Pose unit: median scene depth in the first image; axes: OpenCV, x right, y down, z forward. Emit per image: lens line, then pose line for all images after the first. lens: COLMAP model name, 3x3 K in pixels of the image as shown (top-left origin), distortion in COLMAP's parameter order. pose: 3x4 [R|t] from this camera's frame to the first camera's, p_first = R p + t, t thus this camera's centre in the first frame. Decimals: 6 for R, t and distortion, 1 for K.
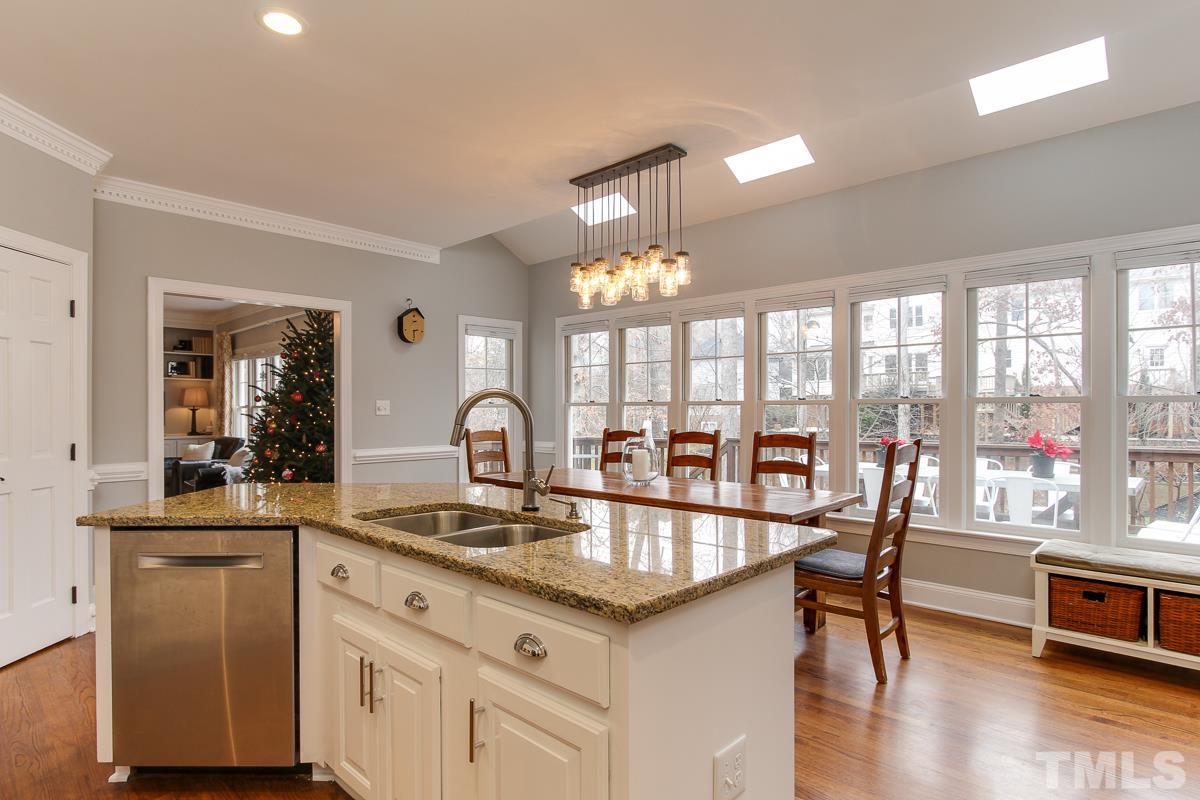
lens RADIAL K [[631.0, 0, 592.3], [0, 631.0, 409.8], [0, 0, 1]] dist [-0.002947, 0.000791]
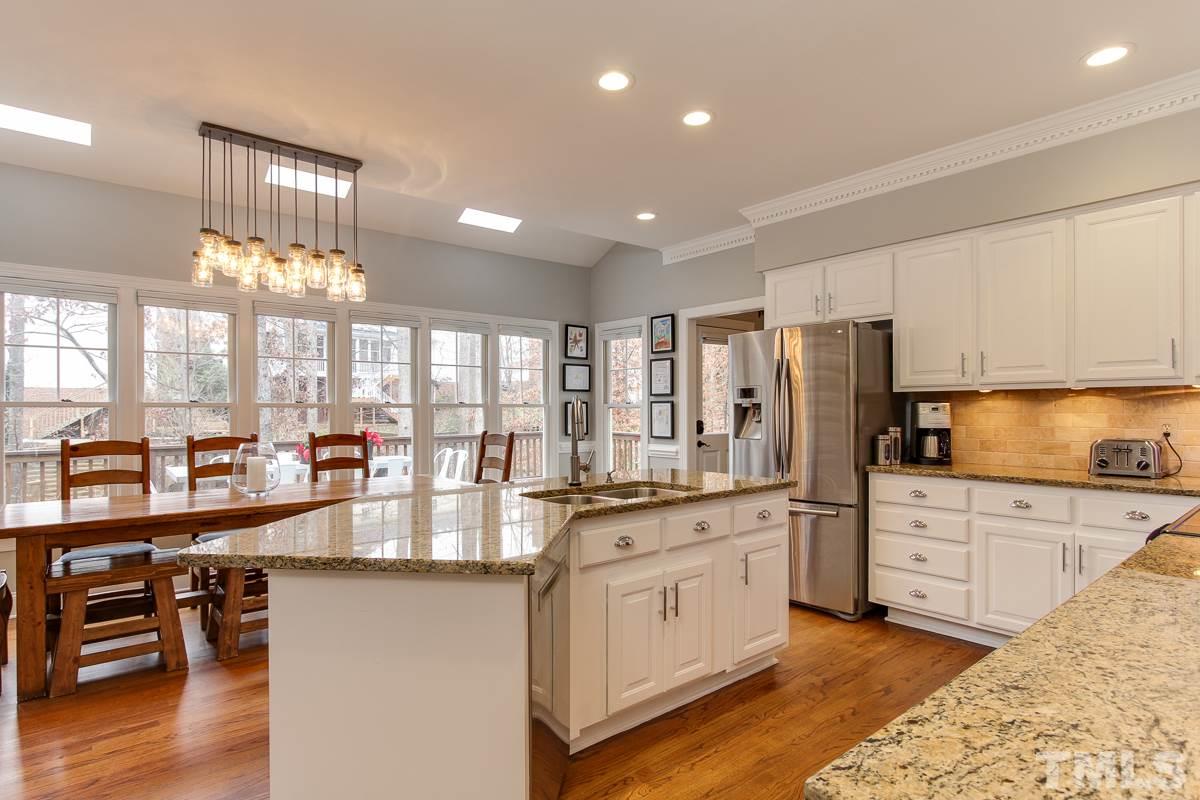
lens RADIAL K [[631.0, 0, 591.2], [0, 631.0, 405.6], [0, 0, 1]] dist [-0.002947, 0.000791]
pose [[0.096011, 0.012092, 0.995307, -0.763609], [0.001451, 0.999923, -0.012288, 0.002456], [-0.995379, 0.002624, 0.095986, 0.439564]]
